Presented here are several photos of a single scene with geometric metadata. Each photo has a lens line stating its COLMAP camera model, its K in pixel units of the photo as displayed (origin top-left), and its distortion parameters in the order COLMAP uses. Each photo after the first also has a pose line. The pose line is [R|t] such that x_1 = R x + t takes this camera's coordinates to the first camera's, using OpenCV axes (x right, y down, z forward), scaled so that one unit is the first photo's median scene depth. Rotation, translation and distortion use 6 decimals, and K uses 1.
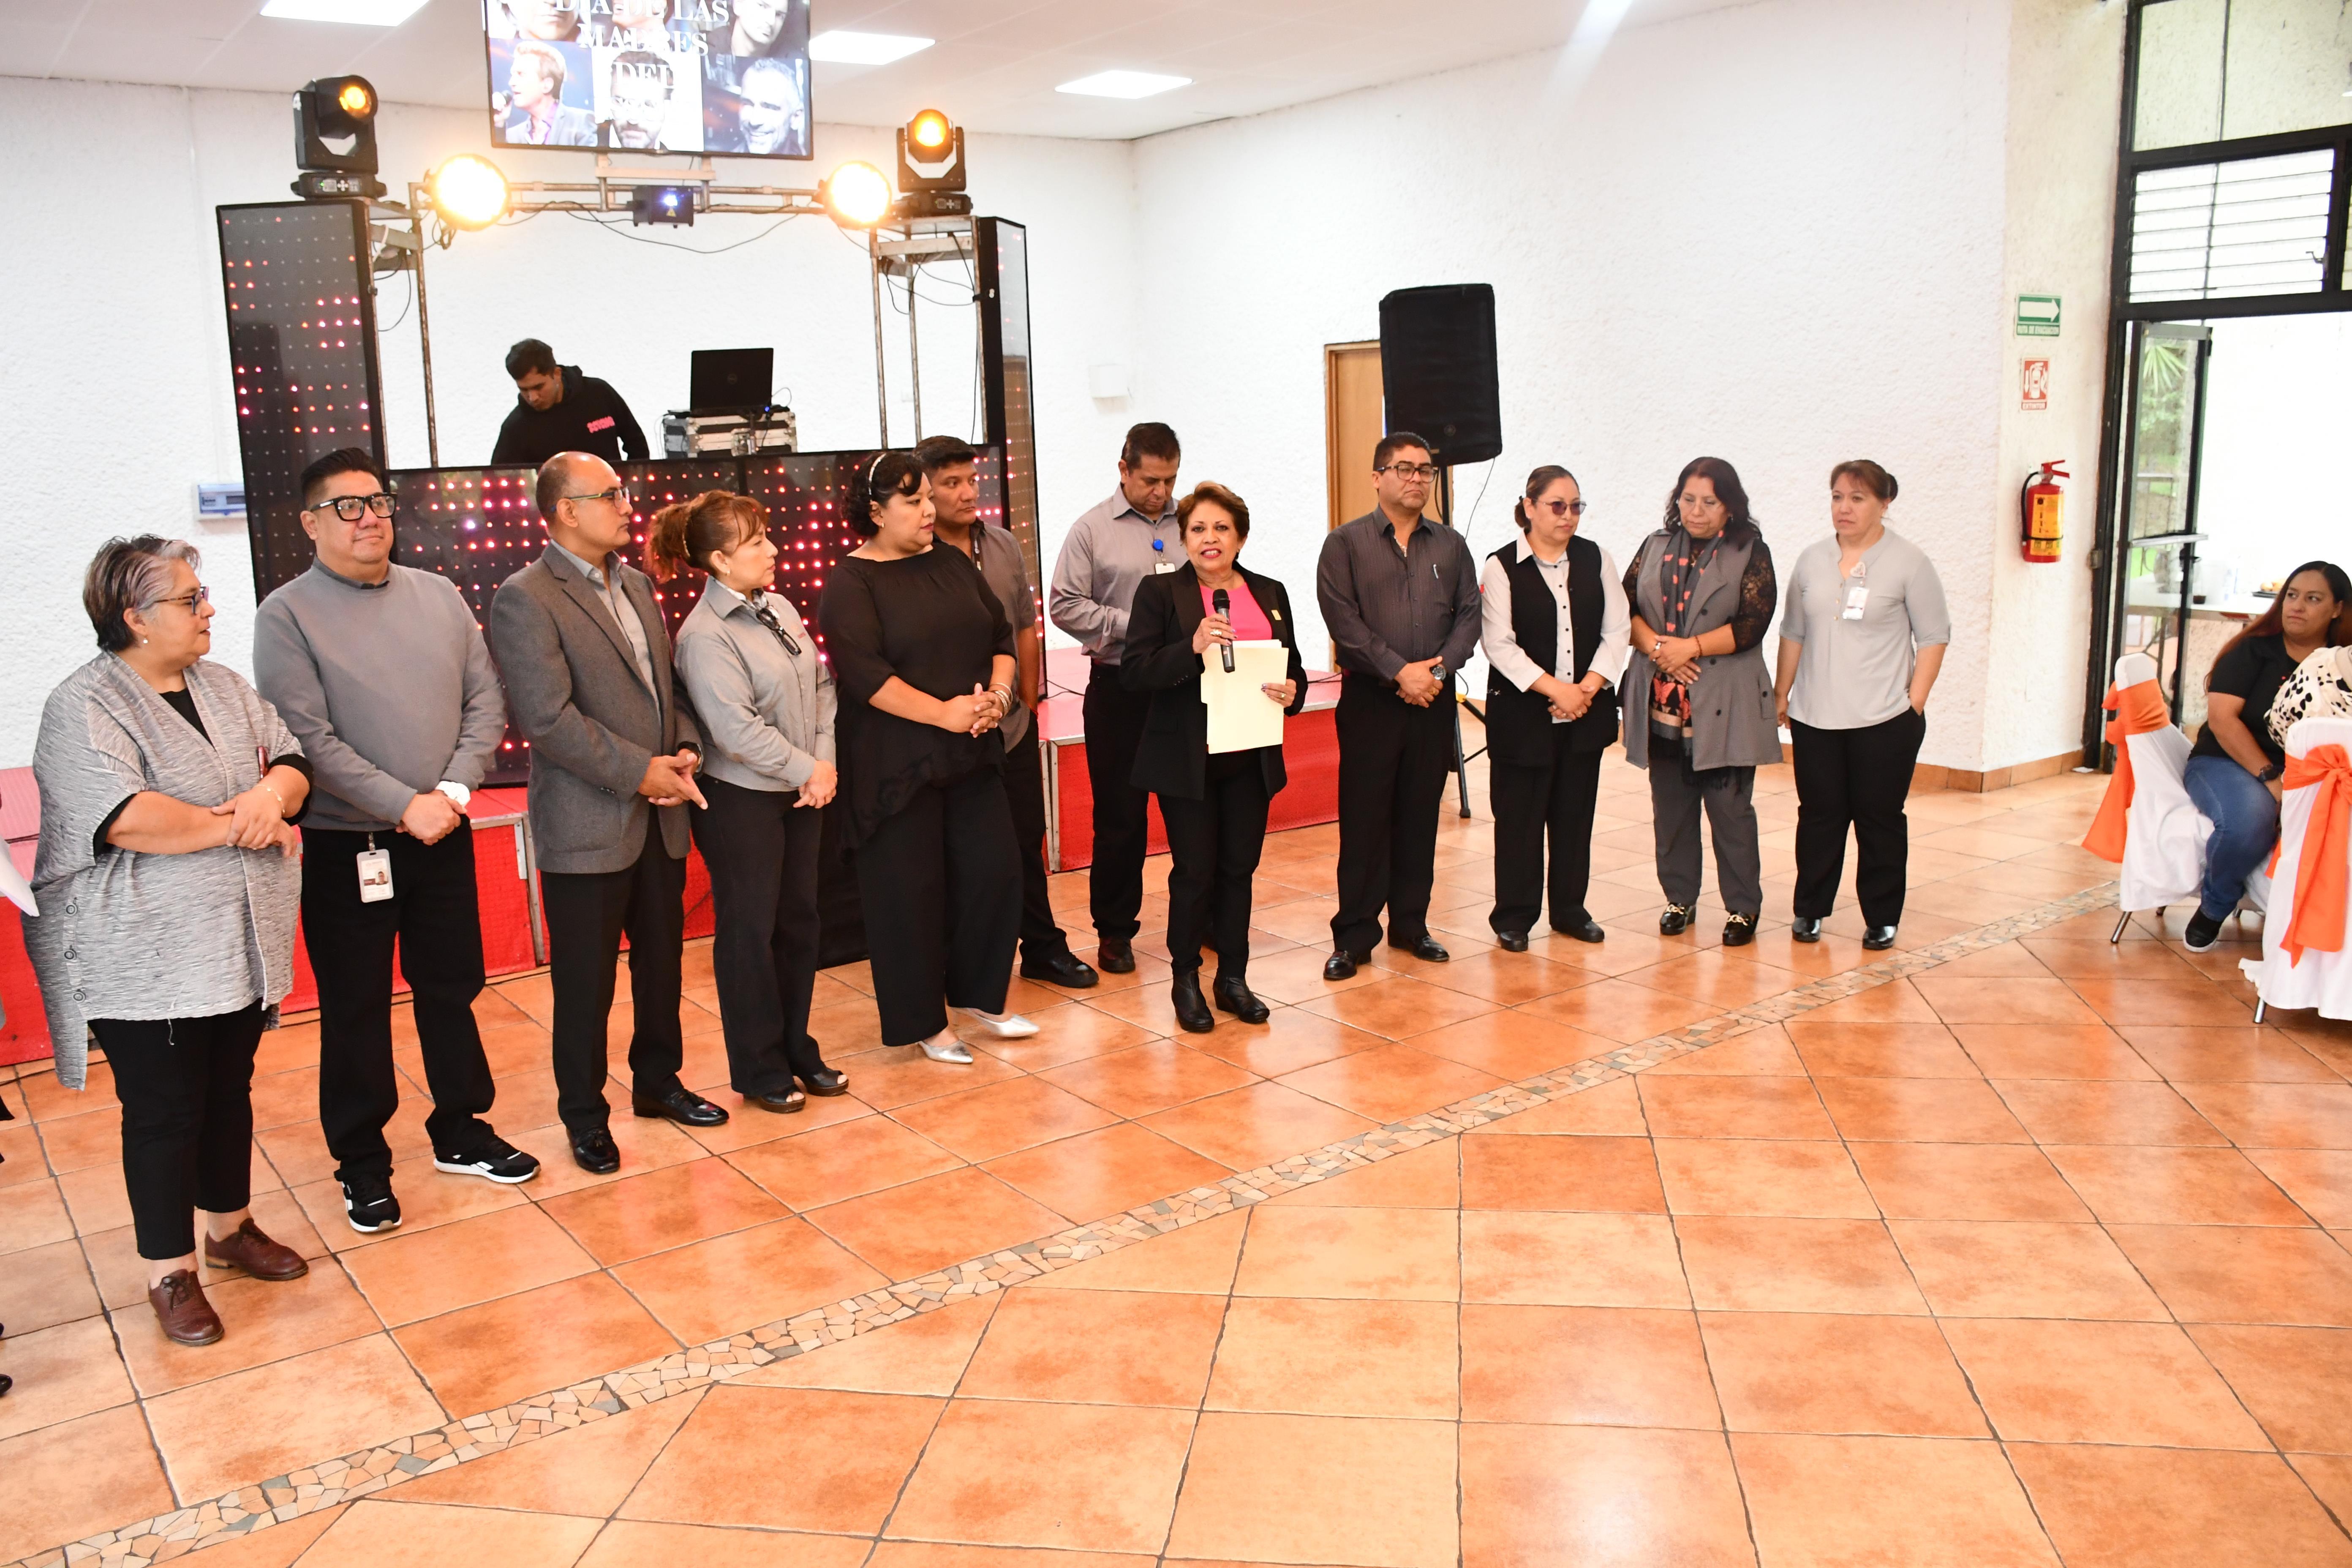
lens RADIAL K [[1841.4, 0, 1176.0], [0, 1841.4, 784.0], [0, 0, 1]] dist [-0.153367, 0.114305]
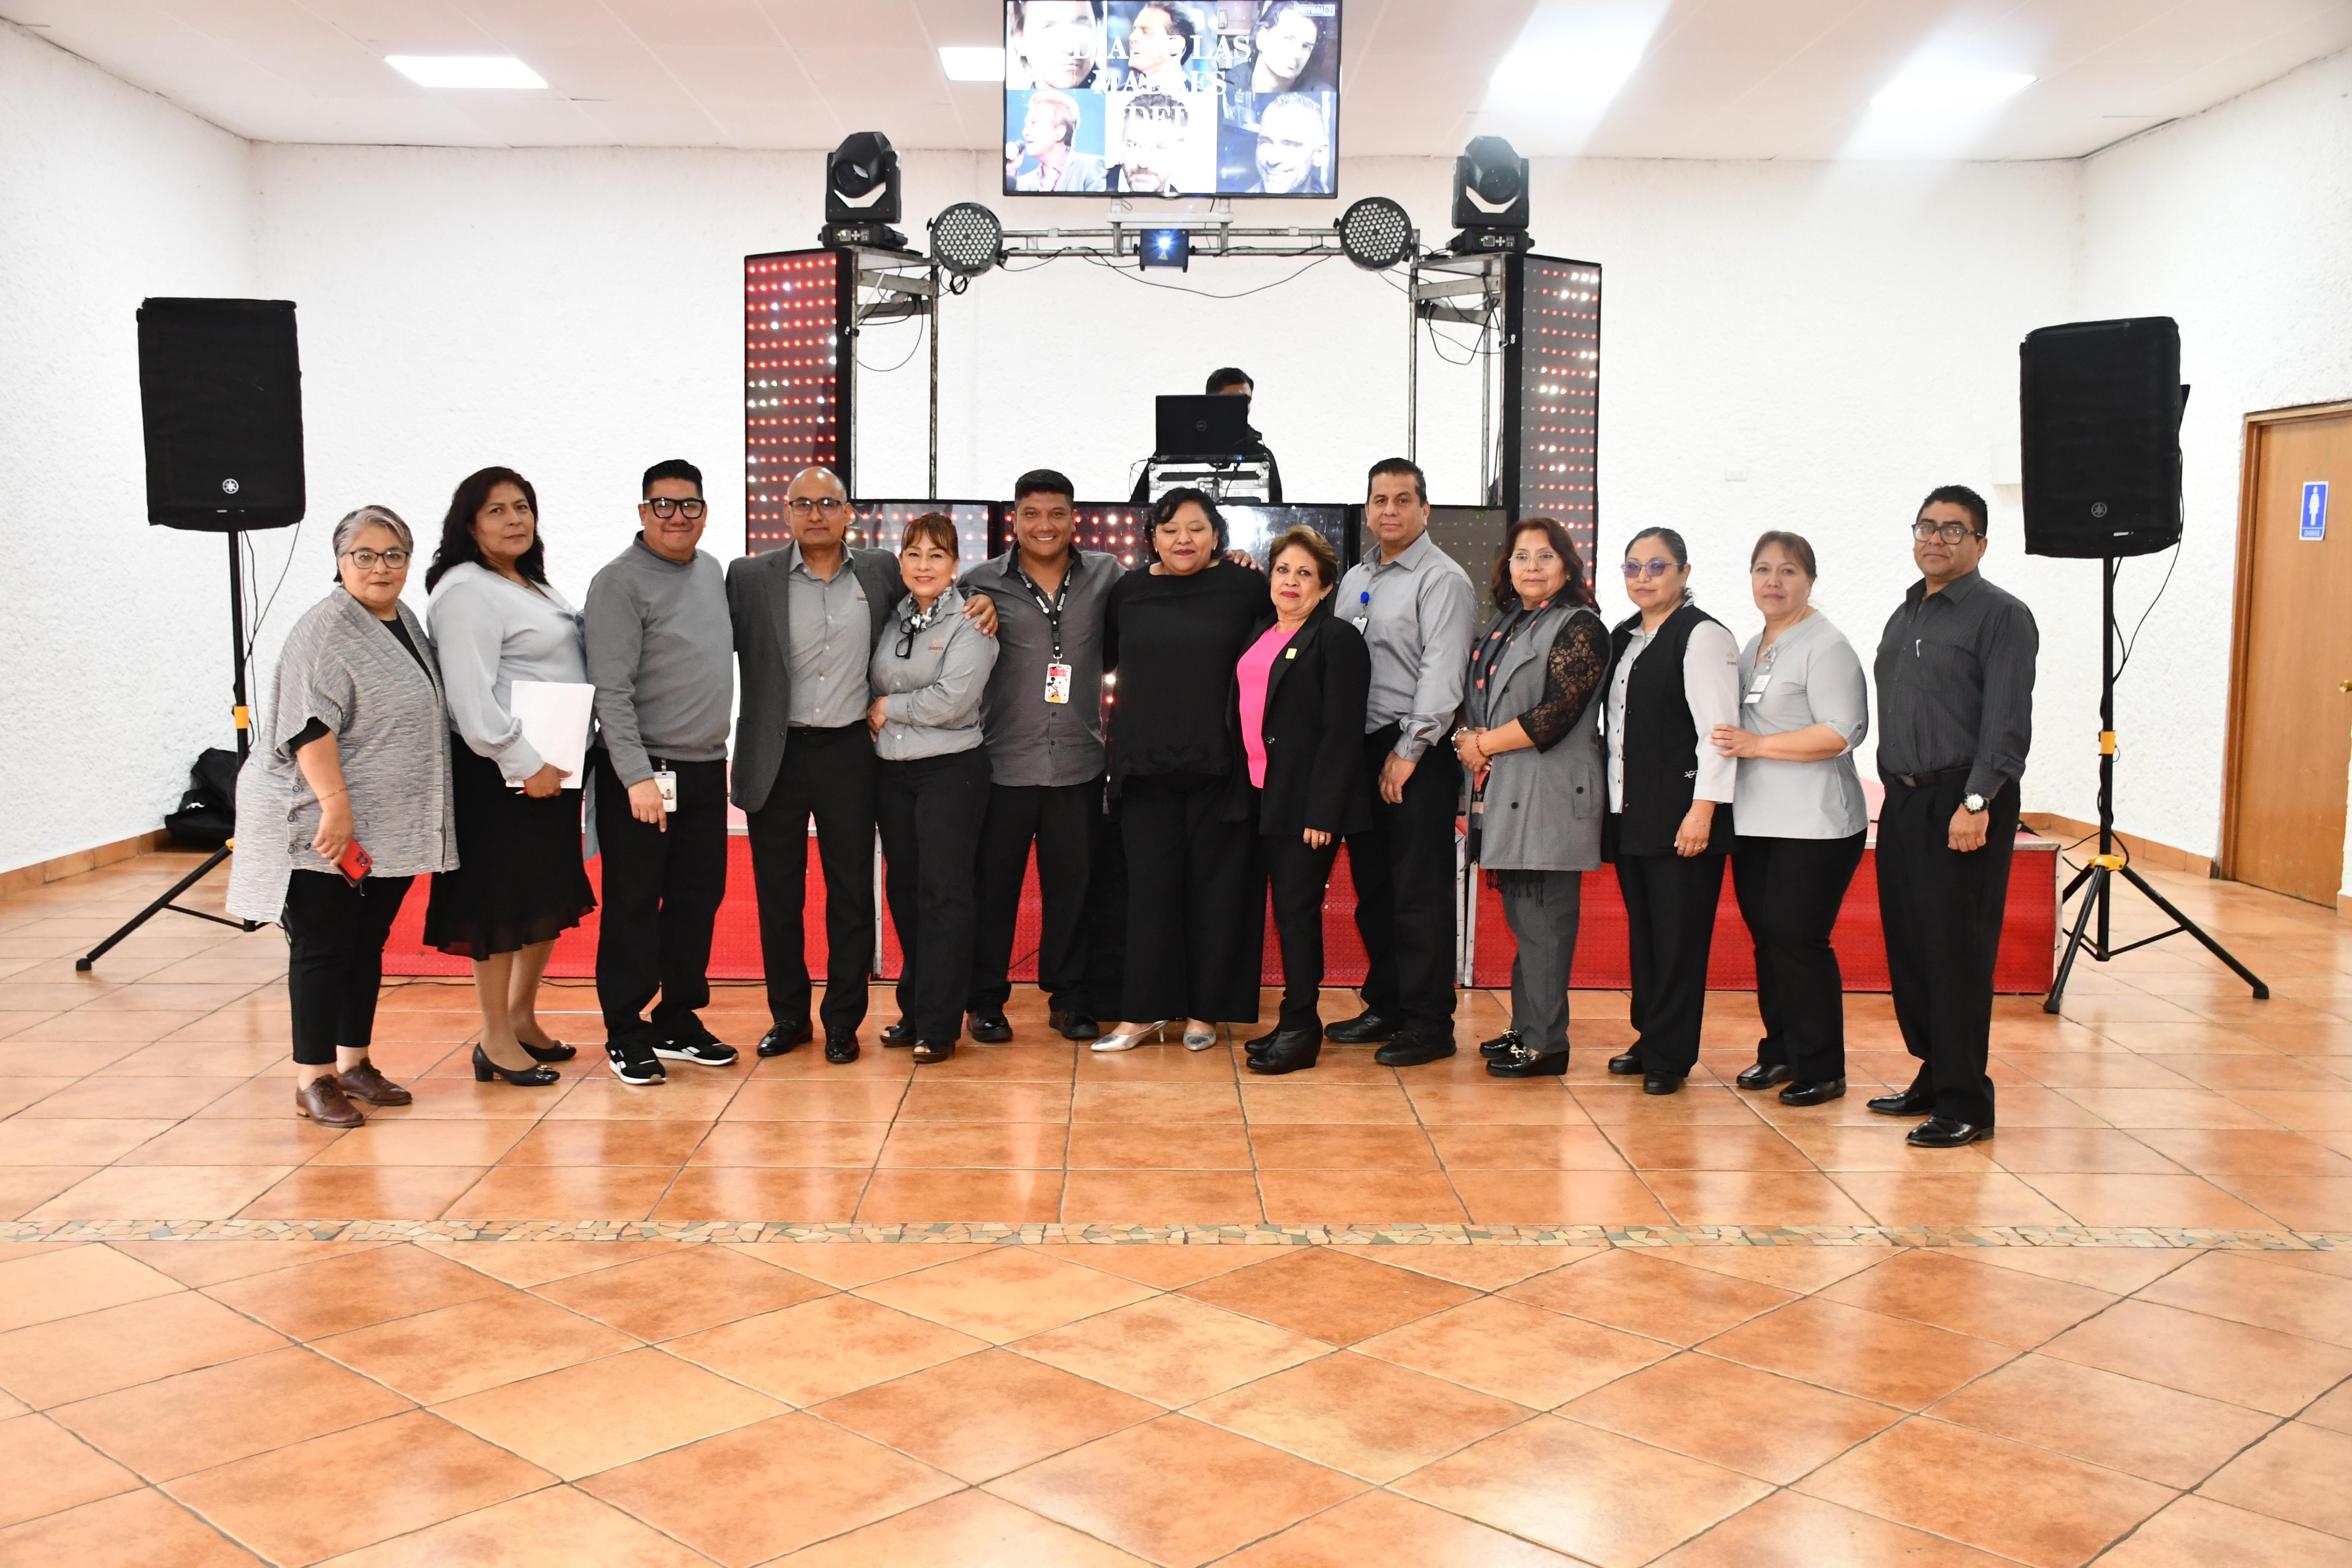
lens RADIAL K [[2244.4, 0, 1176.0], [0, 2244.4, 784.0], [0, 0, 1]] dist [-0.080970, 0.174574]
pose [[0.827677, 0.095500, -0.553020, 0.435616], [-0.137139, 0.989958, -0.034294, 0.009065], [0.544192, 0.104225, 0.832462, 0.015748]]
